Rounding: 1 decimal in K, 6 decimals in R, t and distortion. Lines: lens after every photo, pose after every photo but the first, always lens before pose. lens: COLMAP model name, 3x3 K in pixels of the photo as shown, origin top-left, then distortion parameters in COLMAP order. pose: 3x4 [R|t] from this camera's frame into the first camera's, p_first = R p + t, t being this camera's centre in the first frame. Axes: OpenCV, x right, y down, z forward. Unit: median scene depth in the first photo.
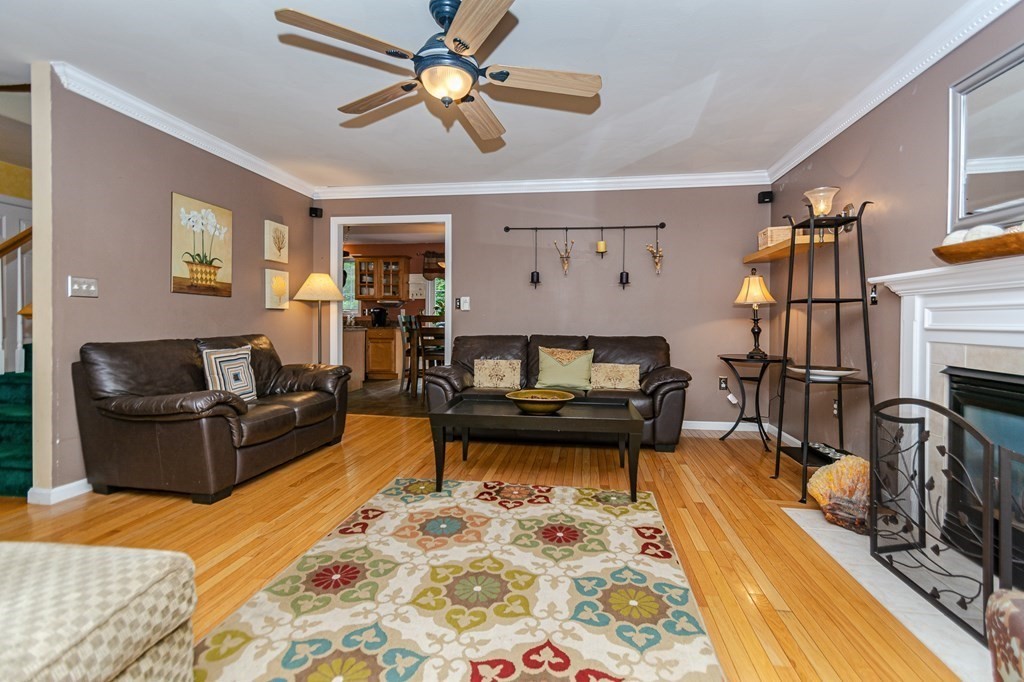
lens RADIAL K [[458.7, 0, 504.9], [0, 458.7, 326.5], [0, 0, 1]] dist [0.006705, 0.002322]
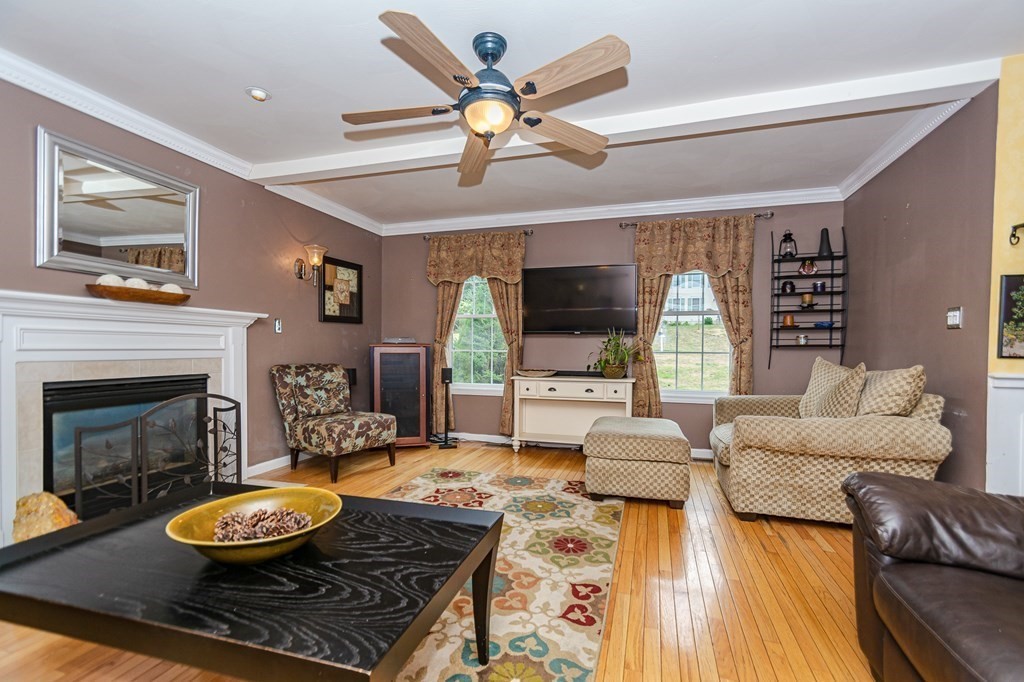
lens RADIAL K [[458.7, 0, 515.6], [0, 458.7, 351.5], [0, 0, 1]] dist [0.006705, 0.002322]
pose [[-0.989382, -0.015632, 0.144495, -0.302383], [-0.012190, 0.999621, 0.024680, -0.026528], [-0.144826, 0.022656, -0.989198, 1.789635]]
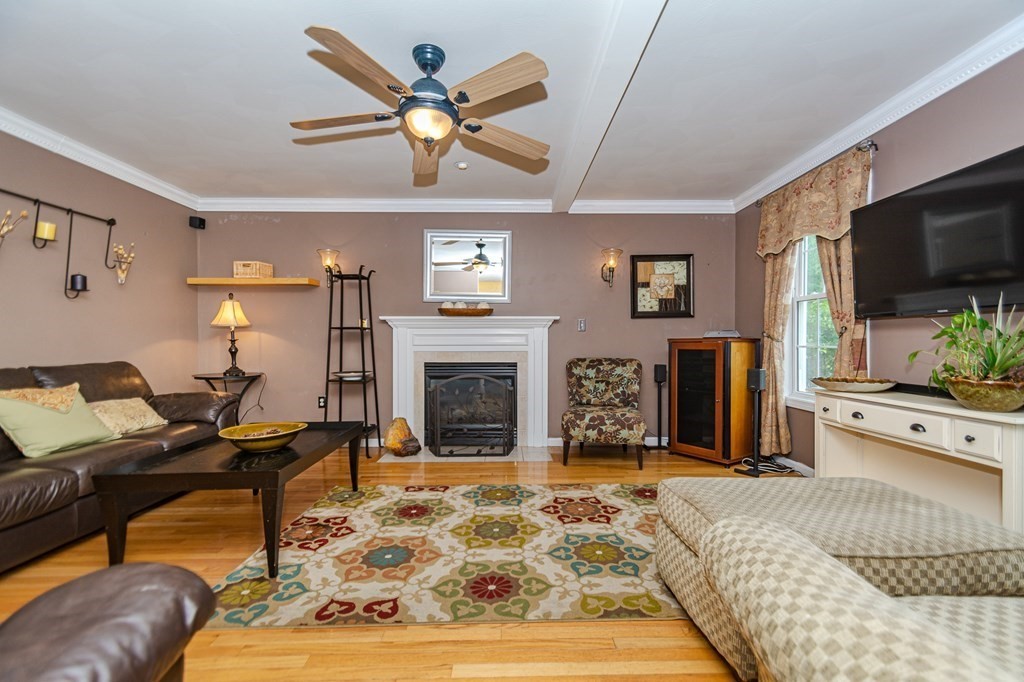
lens RADIAL K [[458.7, 0, 519.2], [0, 458.7, 341.7], [0, 0, 1]] dist [0.006705, 0.002322]
pose [[-0.166016, -0.004435, 0.986113, -1.092270], [0.015632, 0.999852, 0.007129, -0.015372], [-0.985999, 0.016598, -0.165922, 0.859300]]
